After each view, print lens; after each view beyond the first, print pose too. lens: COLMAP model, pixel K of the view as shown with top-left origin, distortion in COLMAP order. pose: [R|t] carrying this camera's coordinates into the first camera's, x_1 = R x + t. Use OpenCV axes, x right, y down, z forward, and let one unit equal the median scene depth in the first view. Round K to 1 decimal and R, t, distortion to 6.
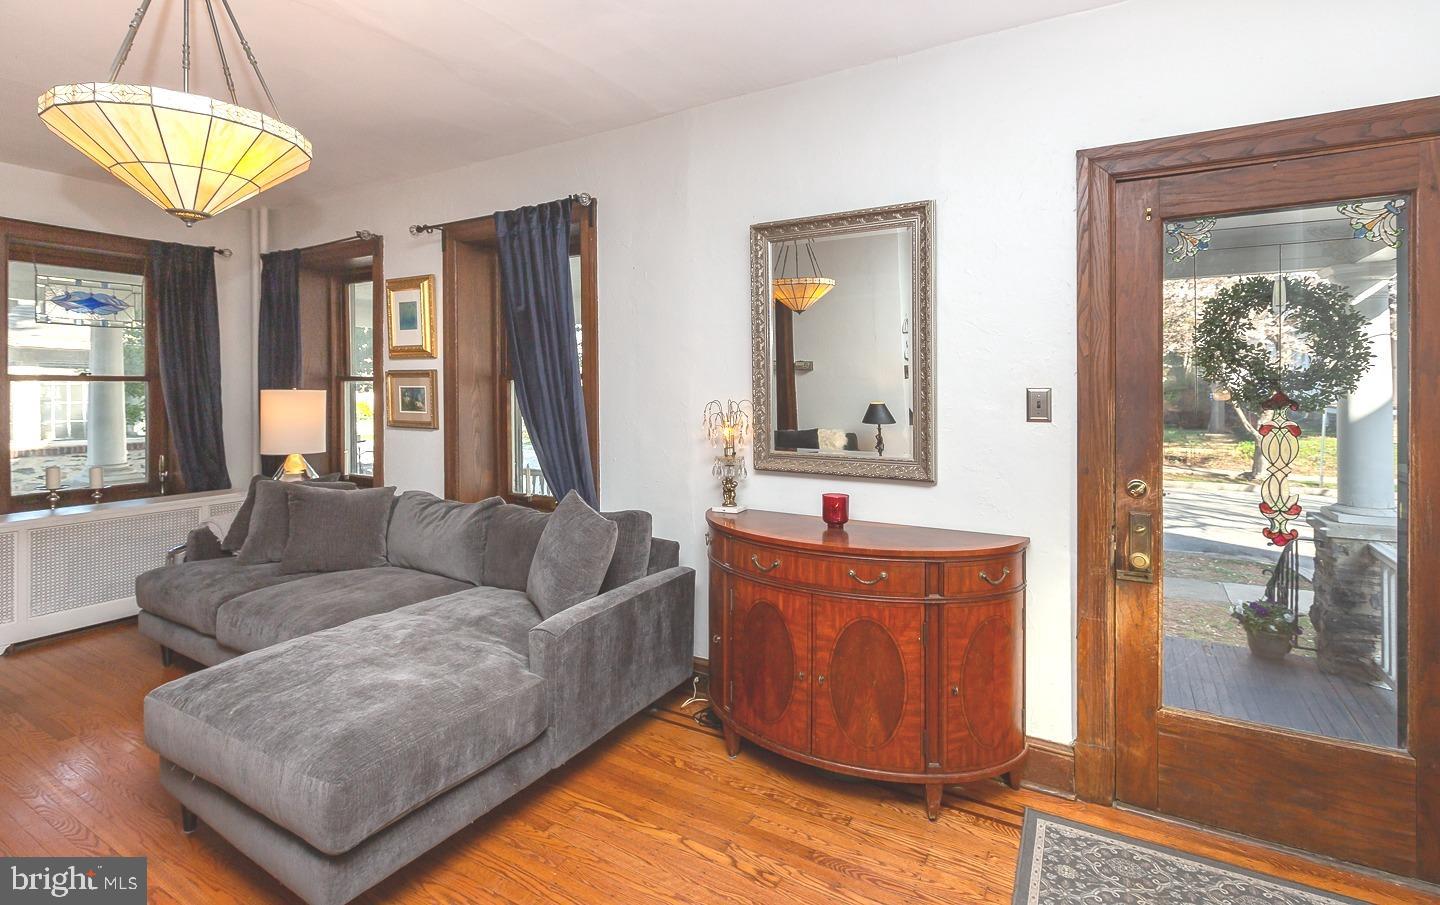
lens RADIAL K [[694.2, 0, 702.6], [0, 694.2, 377.9], [0, 0, 1]] dist [-0.019449, -0.000104]
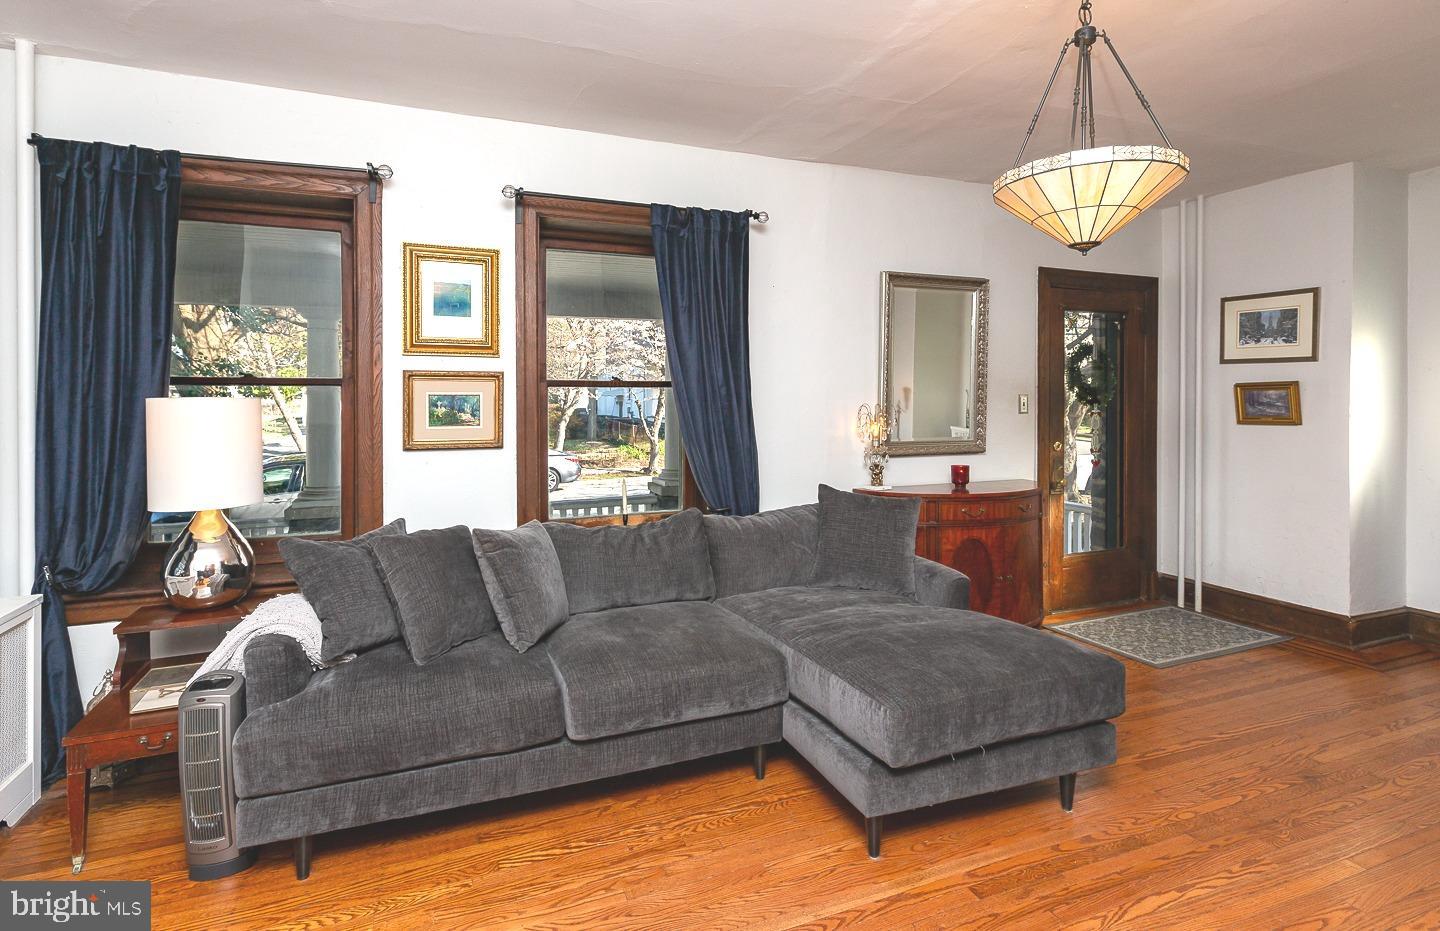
lens RADIAL K [[691.5, 0, 699.2], [0, 691.5, 402.4], [0, 0, 1]] dist [0.000532, -0.000238]
pose [[0.614031, -0.001625, 0.789280, -1.191707], [-0.006187, 0.999957, 0.006872, 0.021696], [-0.789258, -0.009103, 0.613995, 0.461753]]
